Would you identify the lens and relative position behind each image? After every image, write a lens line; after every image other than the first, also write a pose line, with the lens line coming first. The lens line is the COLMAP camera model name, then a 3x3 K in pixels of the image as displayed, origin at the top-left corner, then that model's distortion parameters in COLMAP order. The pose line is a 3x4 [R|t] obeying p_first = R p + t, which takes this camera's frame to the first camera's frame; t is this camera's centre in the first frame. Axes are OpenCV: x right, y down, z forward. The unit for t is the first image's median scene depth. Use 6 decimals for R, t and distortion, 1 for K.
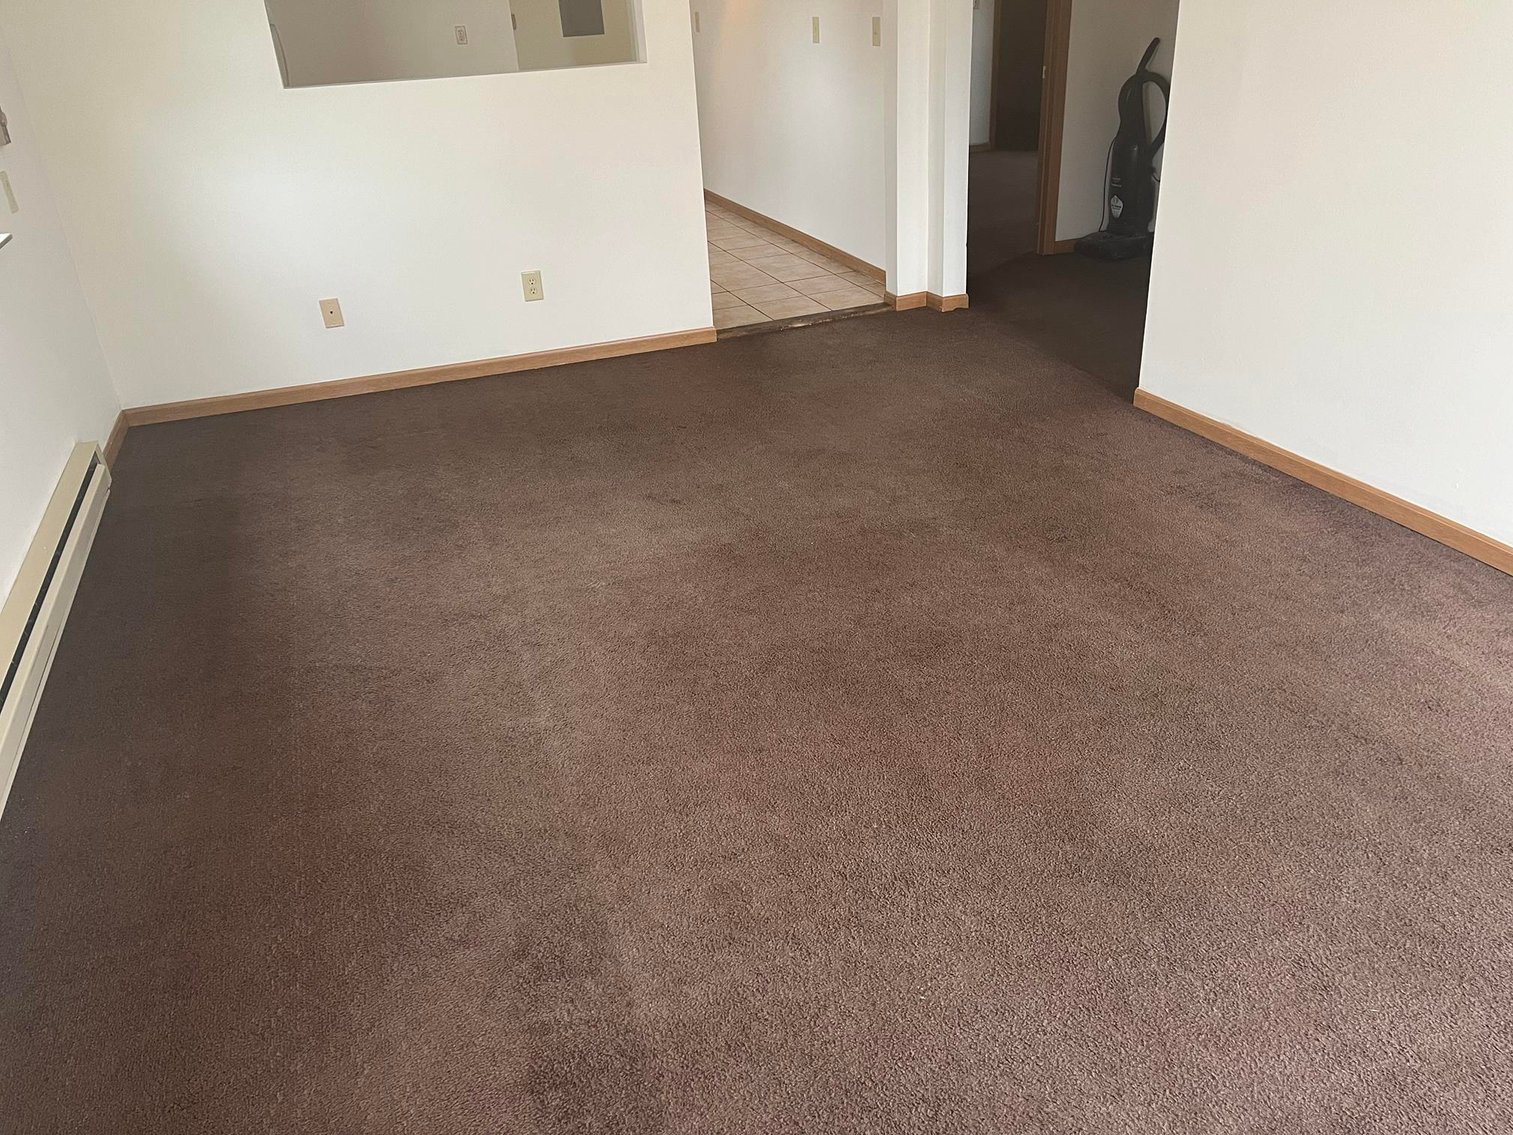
lens RADIAL K [[1156.0, 0, 761.1], [0, 1156.0, 566.8], [0, 0, 1]] dist [0.076061, -0.094578]
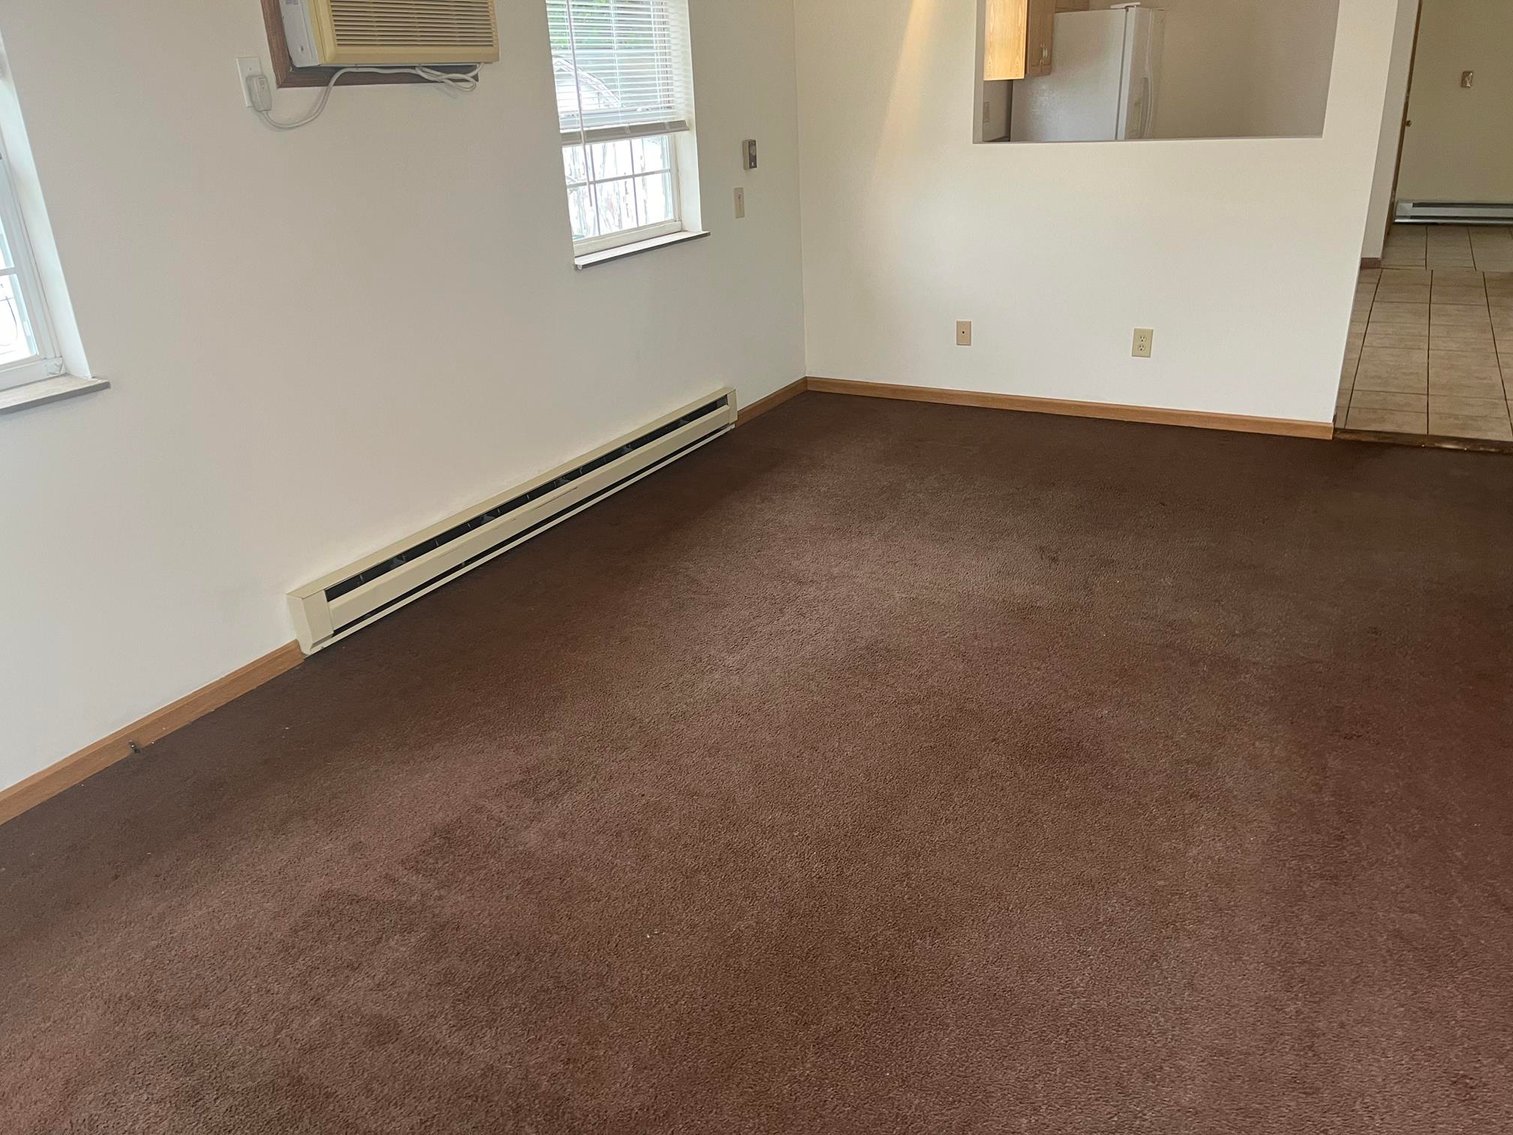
lens RADIAL K [[1156.0, 0, 760.2], [0, 1156.0, 563.5], [0, 0, 1]] dist [0.076061, -0.094578]
pose [[0.652152, 0.318619, -0.687881, 0.412320], [-0.335914, 0.934899, 0.114568, -0.074071], [0.679602, 0.156352, 0.716725, 0.072846]]
